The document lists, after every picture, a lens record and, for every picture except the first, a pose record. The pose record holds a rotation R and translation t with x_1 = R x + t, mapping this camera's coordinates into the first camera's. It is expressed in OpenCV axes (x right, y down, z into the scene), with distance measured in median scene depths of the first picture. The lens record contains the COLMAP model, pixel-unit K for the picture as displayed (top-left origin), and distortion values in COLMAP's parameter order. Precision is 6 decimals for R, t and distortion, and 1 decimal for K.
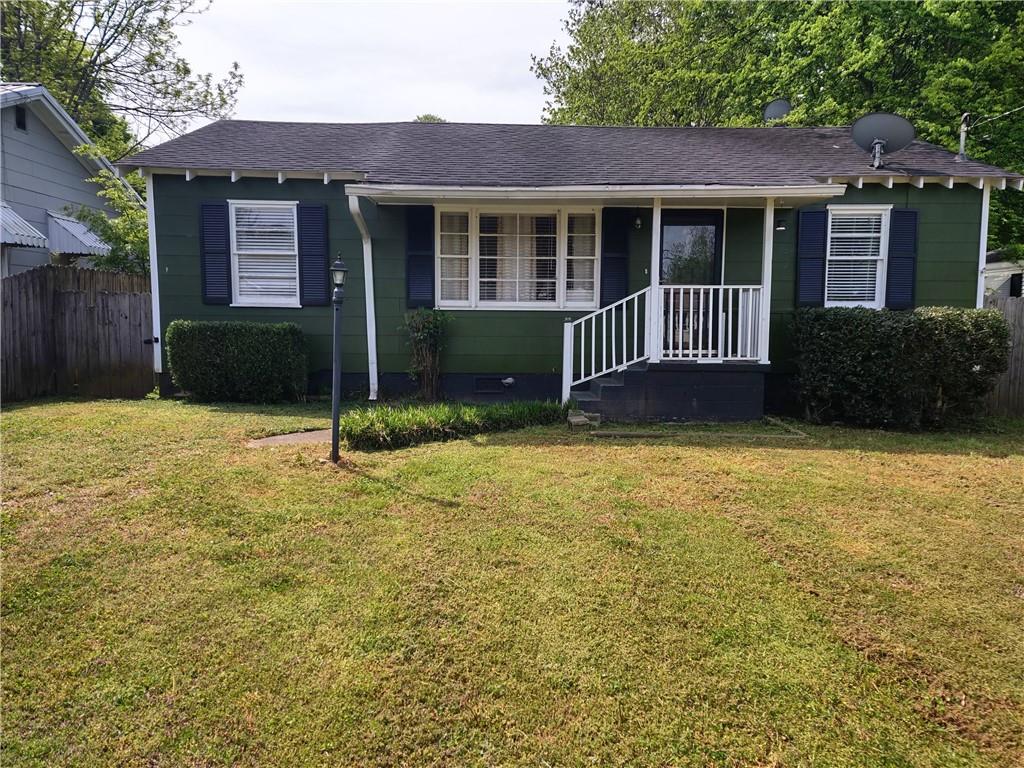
lens RADIAL K [[781.1, 0, 537.3], [0, 781.1, 383.2], [0, 0, 1]] dist [0.001026, 0.000018]
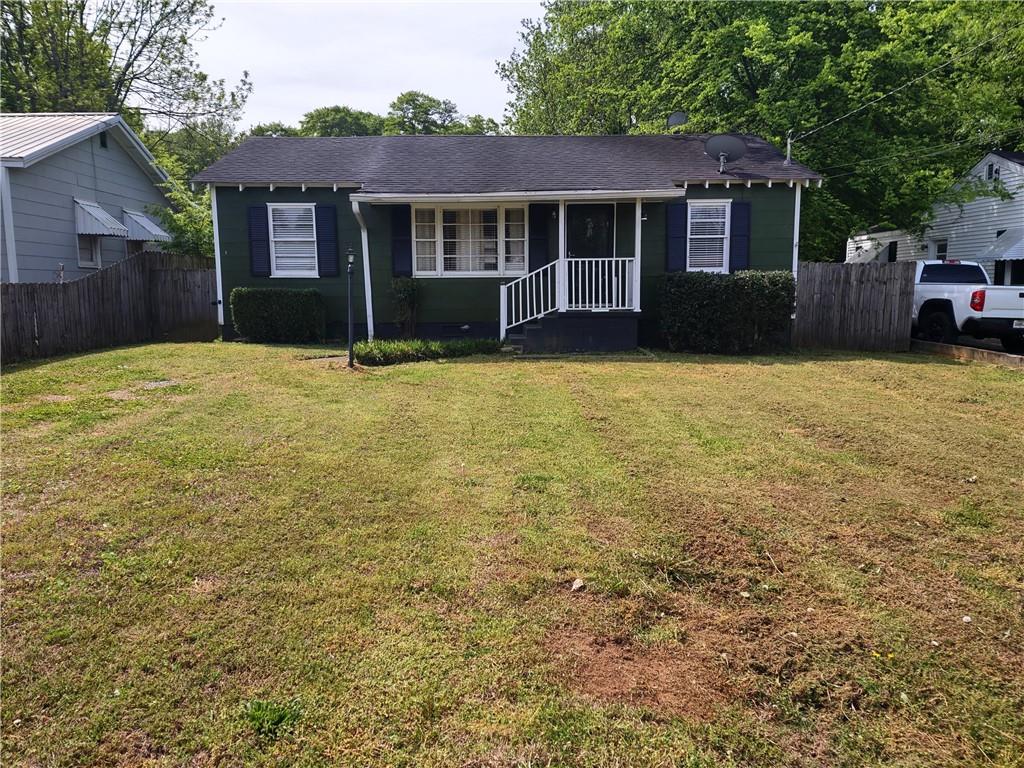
lens RADIAL K [[772.7, 0, 512.0], [0, 772.7, 384.0], [0, 0, 1]] dist [0.002544, 0.001002]
pose [[0.999742, -0.012598, -0.018920, 0.077651], [0.013350, 0.999104, 0.040159, 0.046901], [0.018397, -0.040401, 0.999014, -0.430066]]
